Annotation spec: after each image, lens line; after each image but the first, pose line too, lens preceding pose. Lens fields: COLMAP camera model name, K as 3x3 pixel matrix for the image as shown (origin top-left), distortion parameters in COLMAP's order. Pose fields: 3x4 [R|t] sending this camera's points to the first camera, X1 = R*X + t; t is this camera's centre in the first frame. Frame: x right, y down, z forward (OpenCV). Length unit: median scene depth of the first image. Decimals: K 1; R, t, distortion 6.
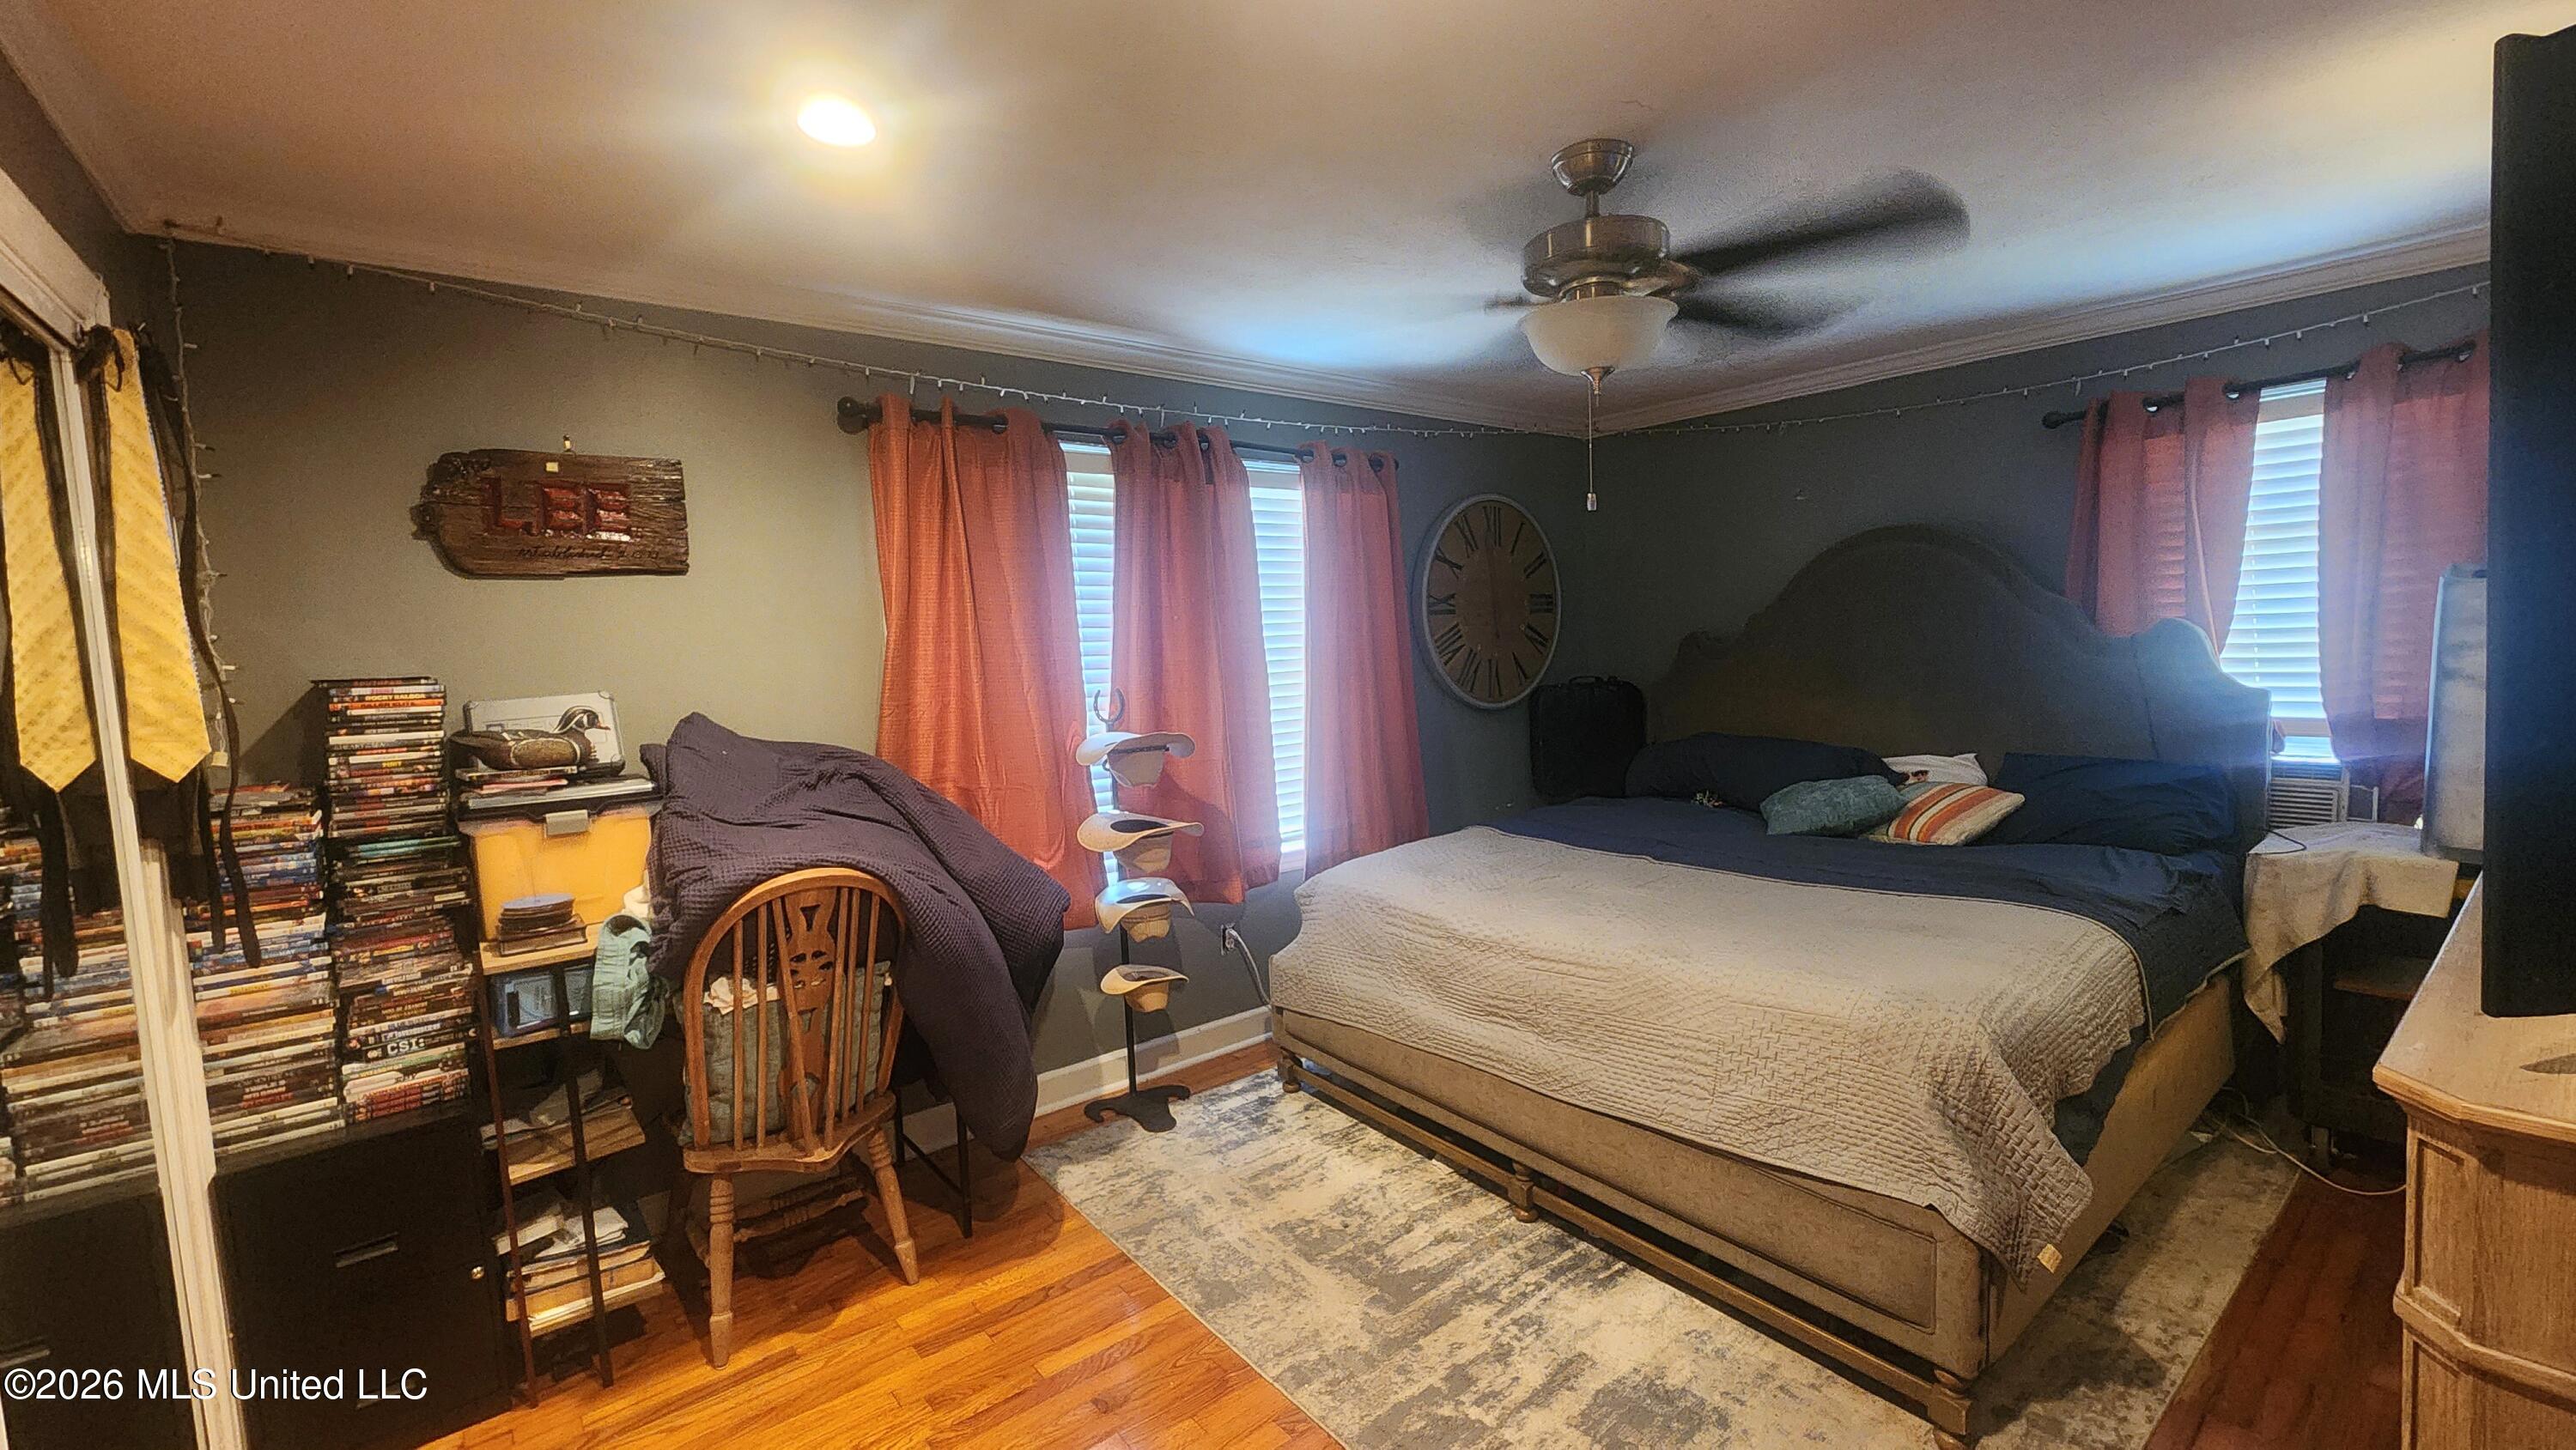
lens RADIAL K [[1145.5, 0, 1303.7], [0, 1145.5, 728.8], [0, 0, 1]] dist [0.000925, -0.000031]
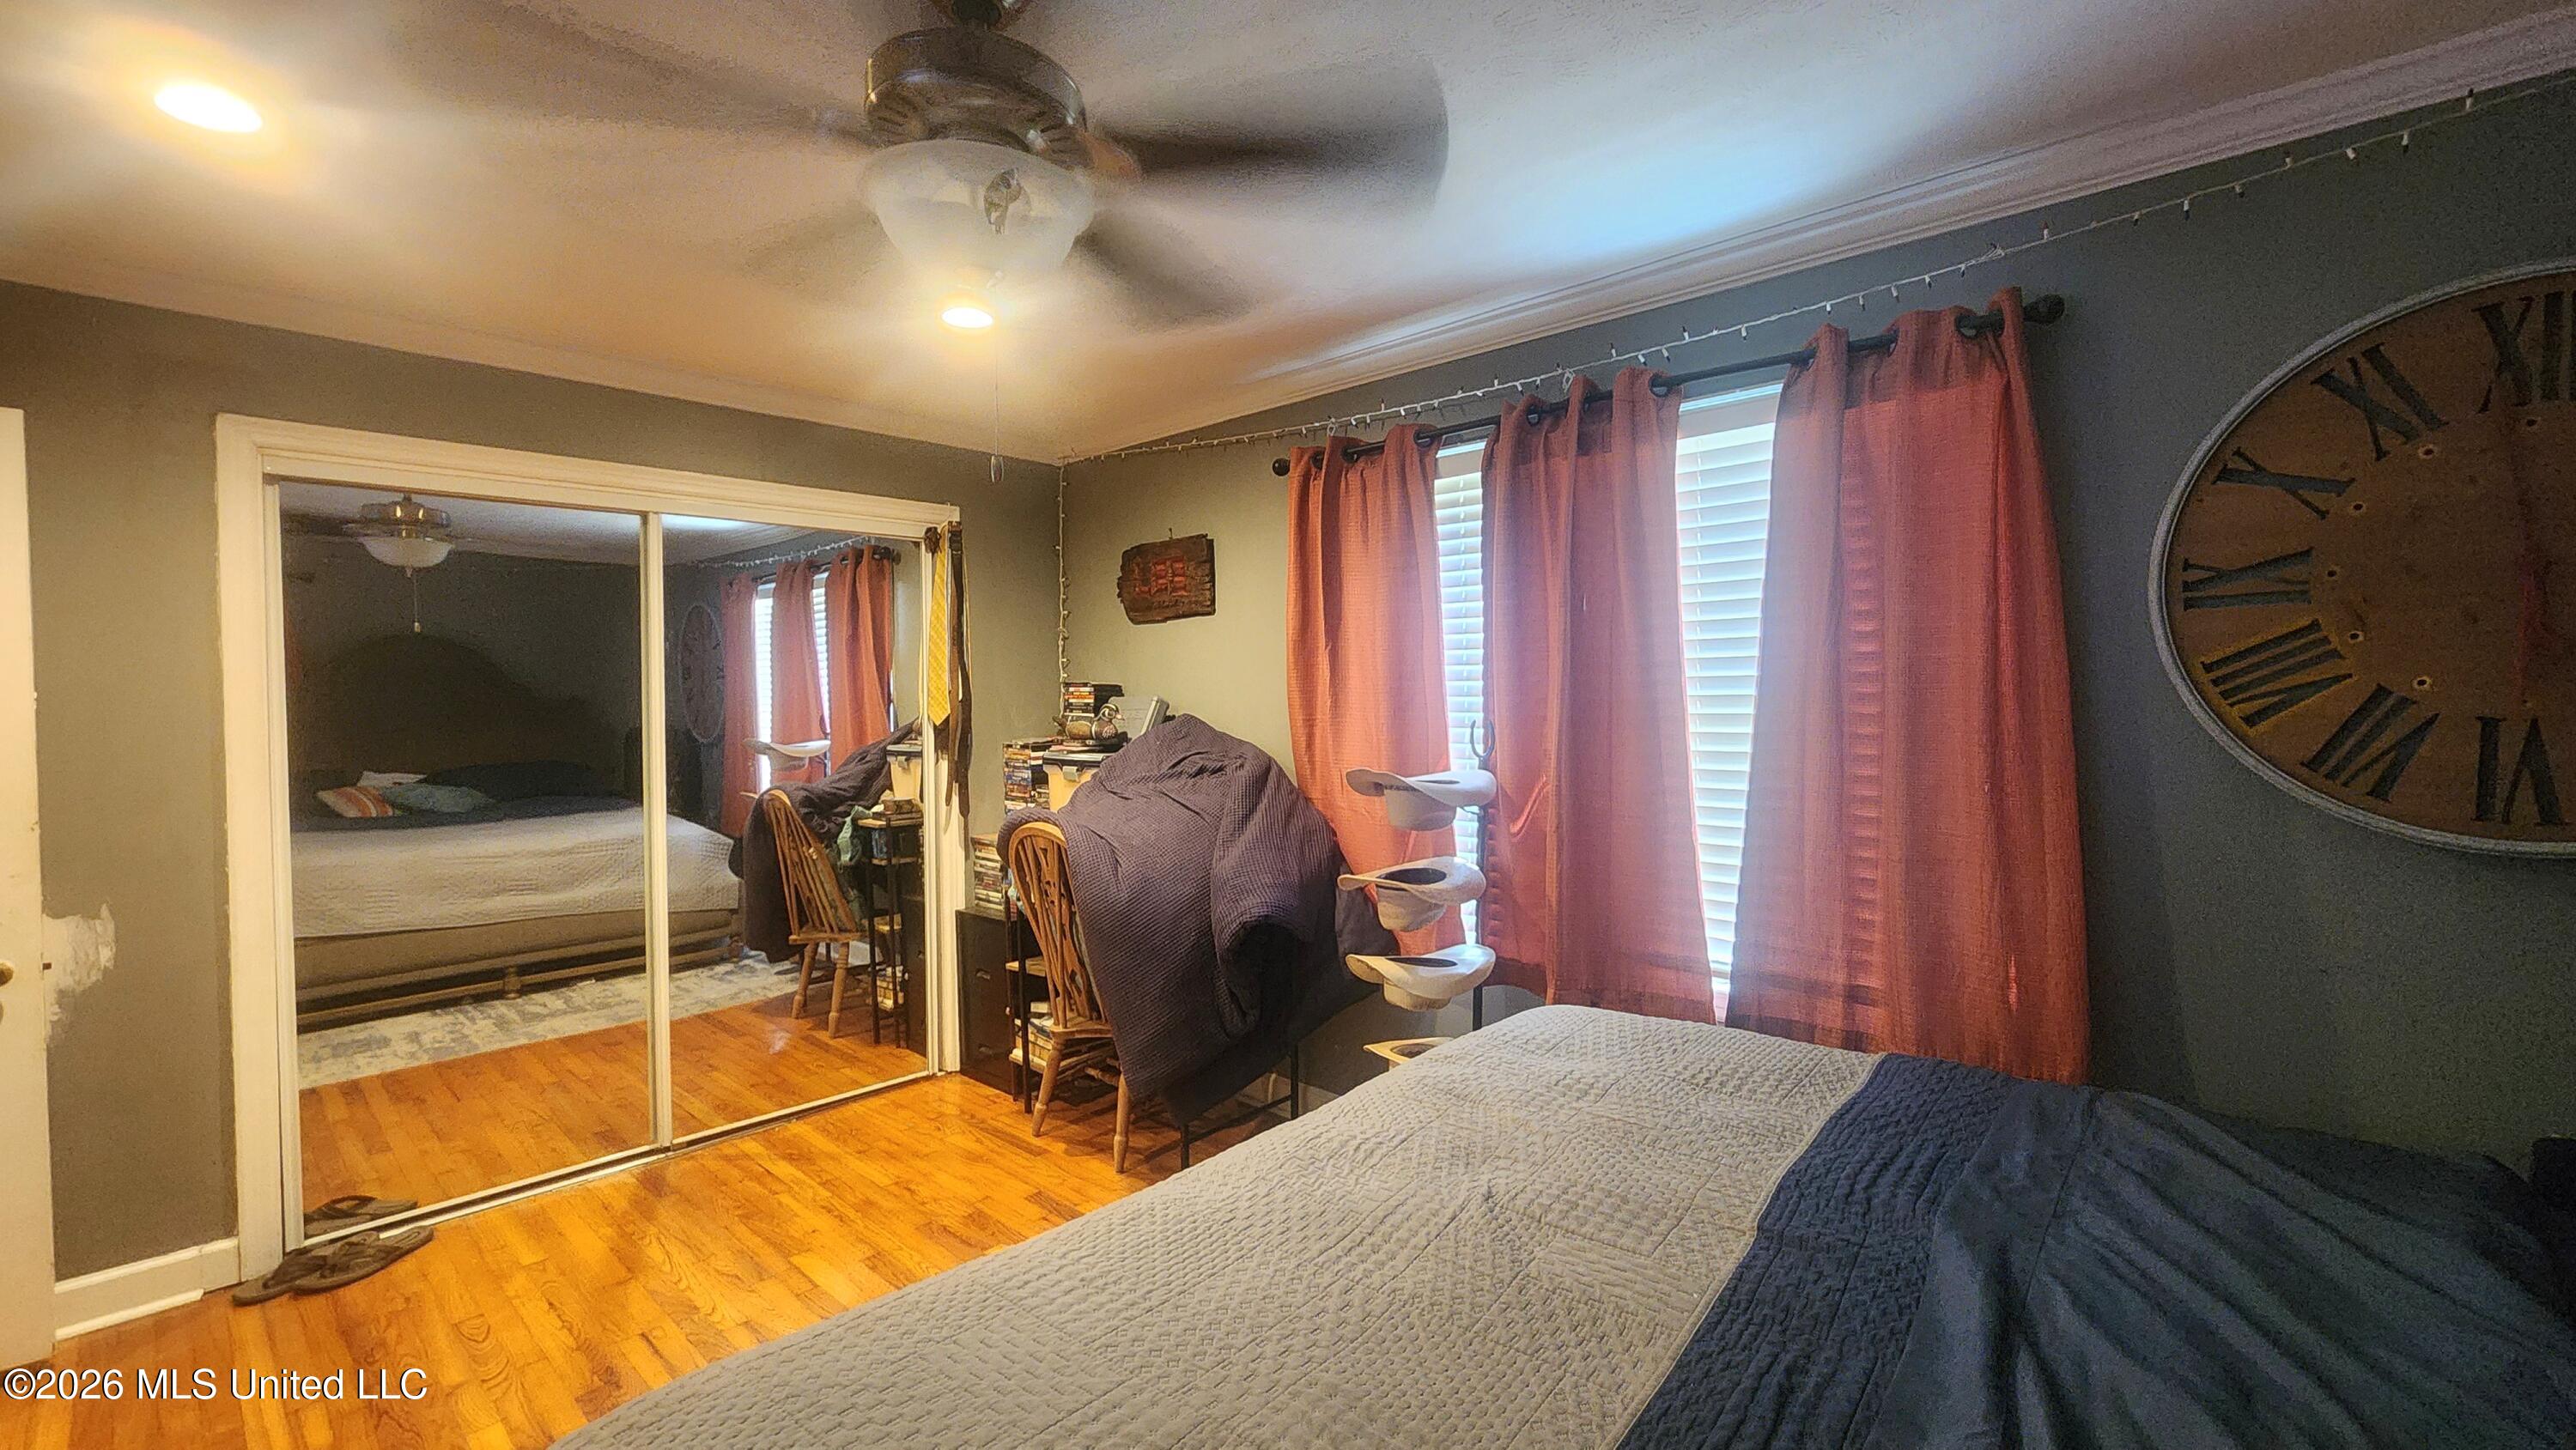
lens RADIAL K [[1145.5, 0, 1303.7], [0, 1145.5, 728.8], [0, 0, 1]] dist [0.000925, -0.000031]
pose [[0.079431, 0.074041, -0.994087, 0.702653], [-0.061455, 0.995705, 0.069251, -0.081743], [0.994944, 0.055591, 0.083640, 0.818599]]
